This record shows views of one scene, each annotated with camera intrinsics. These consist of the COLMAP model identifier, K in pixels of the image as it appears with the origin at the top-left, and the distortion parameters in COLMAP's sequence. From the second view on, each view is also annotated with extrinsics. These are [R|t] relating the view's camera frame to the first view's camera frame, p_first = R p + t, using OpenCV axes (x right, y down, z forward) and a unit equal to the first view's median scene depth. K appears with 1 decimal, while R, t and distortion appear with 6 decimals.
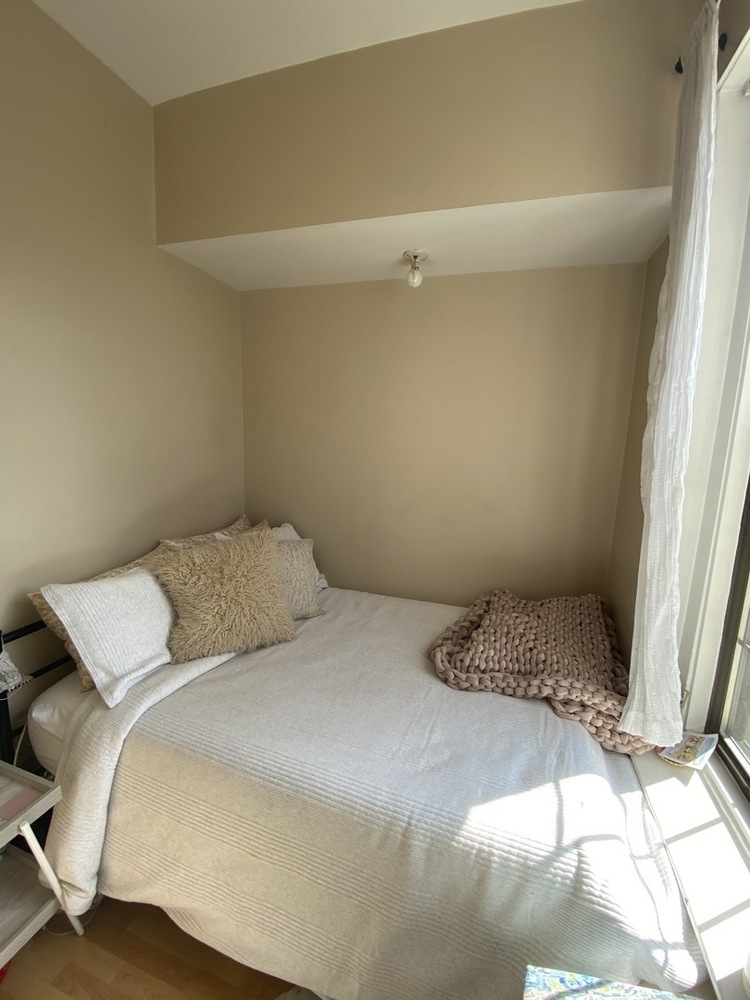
lens RADIAL K [[403.0, 0, 376.5], [0, 403.0, 498.4], [0, 0, 1]] dist [0.030699, -0.025650]
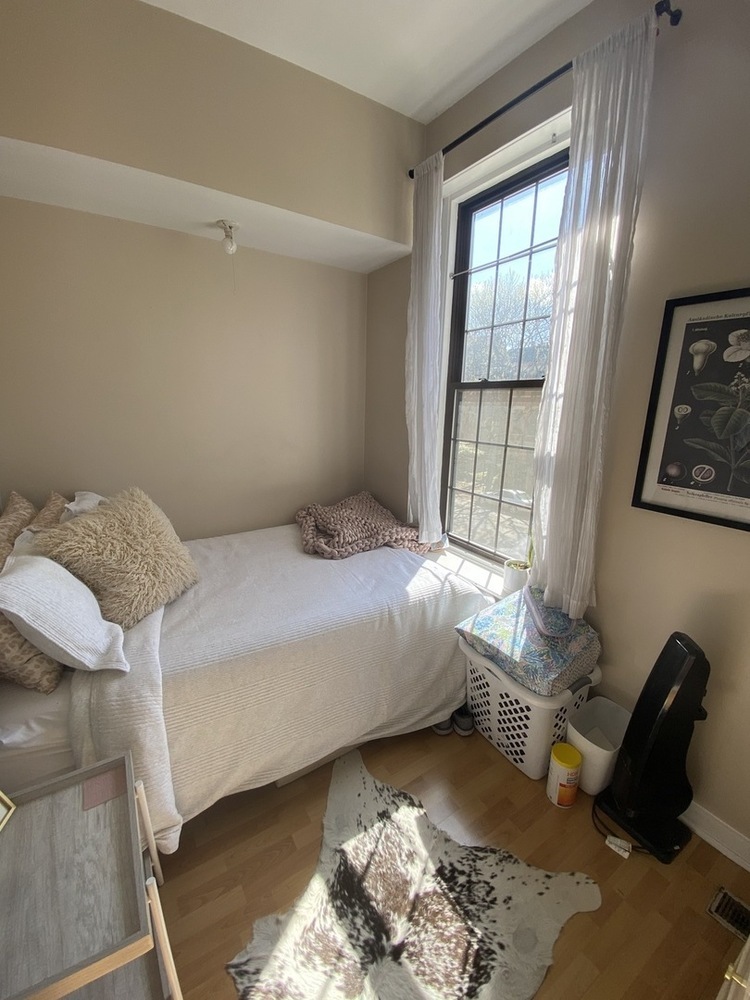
lens RADIAL K [[403.0, 0, 376.5], [0, 403.0, 498.4], [0, 0, 1]] dist [0.030699, -0.025650]
pose [[0.636235, -0.204789, 0.743819, -0.846364], [0.123097, 0.978721, 0.164170, 0.017110], [-0.761612, -0.012889, 0.647906, -0.080052]]
